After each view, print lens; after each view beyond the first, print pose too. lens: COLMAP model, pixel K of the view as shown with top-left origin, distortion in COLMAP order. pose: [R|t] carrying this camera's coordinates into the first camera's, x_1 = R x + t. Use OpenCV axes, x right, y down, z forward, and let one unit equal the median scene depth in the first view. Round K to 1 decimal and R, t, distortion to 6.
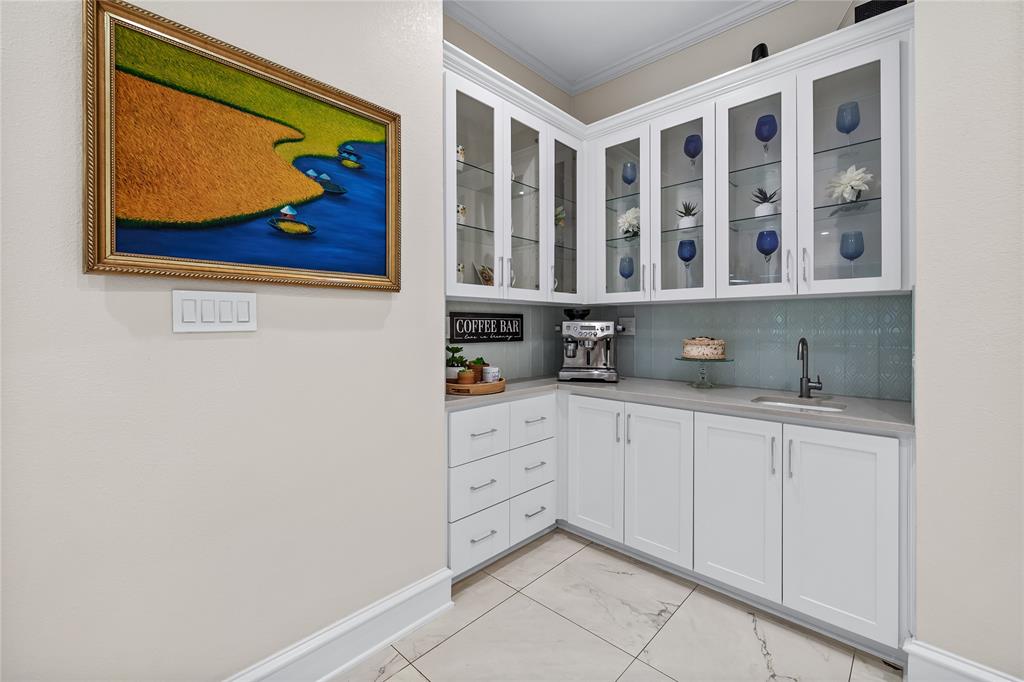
lens RADIAL K [[433.5, 0, 511.3], [0, 433.5, 325.4], [0, 0, 1]] dist [-0.000617, -0.001042]
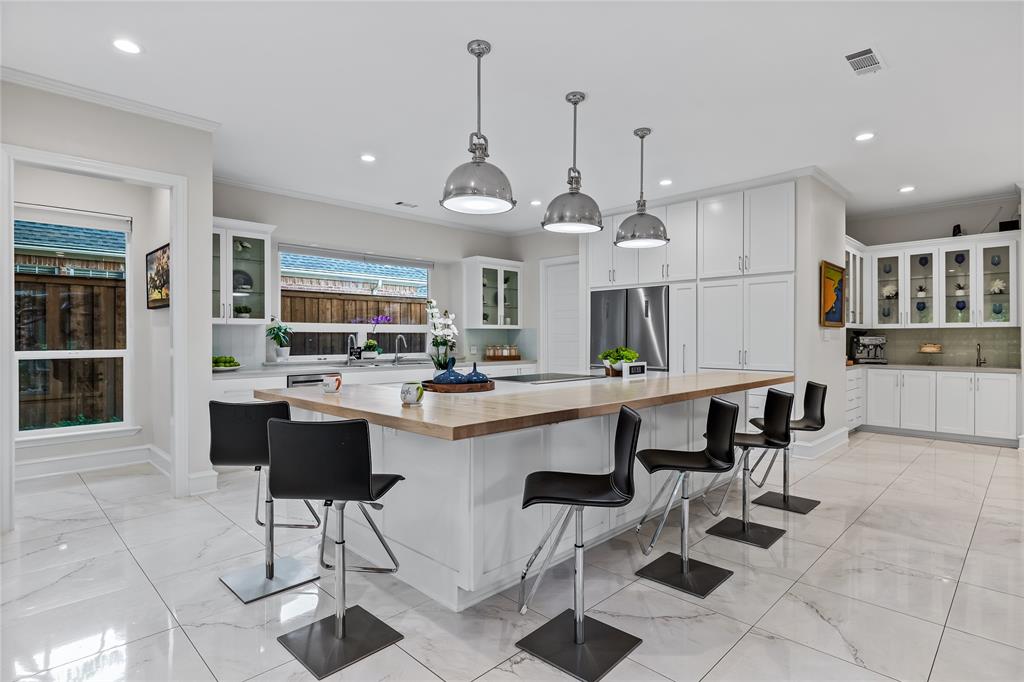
lens RADIAL K [[530.7, 0, 512.1], [0, 530.7, 338.2], [0, 0, 1]] dist [0.001537, 0.000458]
pose [[0.999871, 0.001977, -0.015953, -1.960903], [-0.001994, 0.999997, -0.001036, 0.005347], [0.015951, 0.001068, 0.999872, -2.115359]]
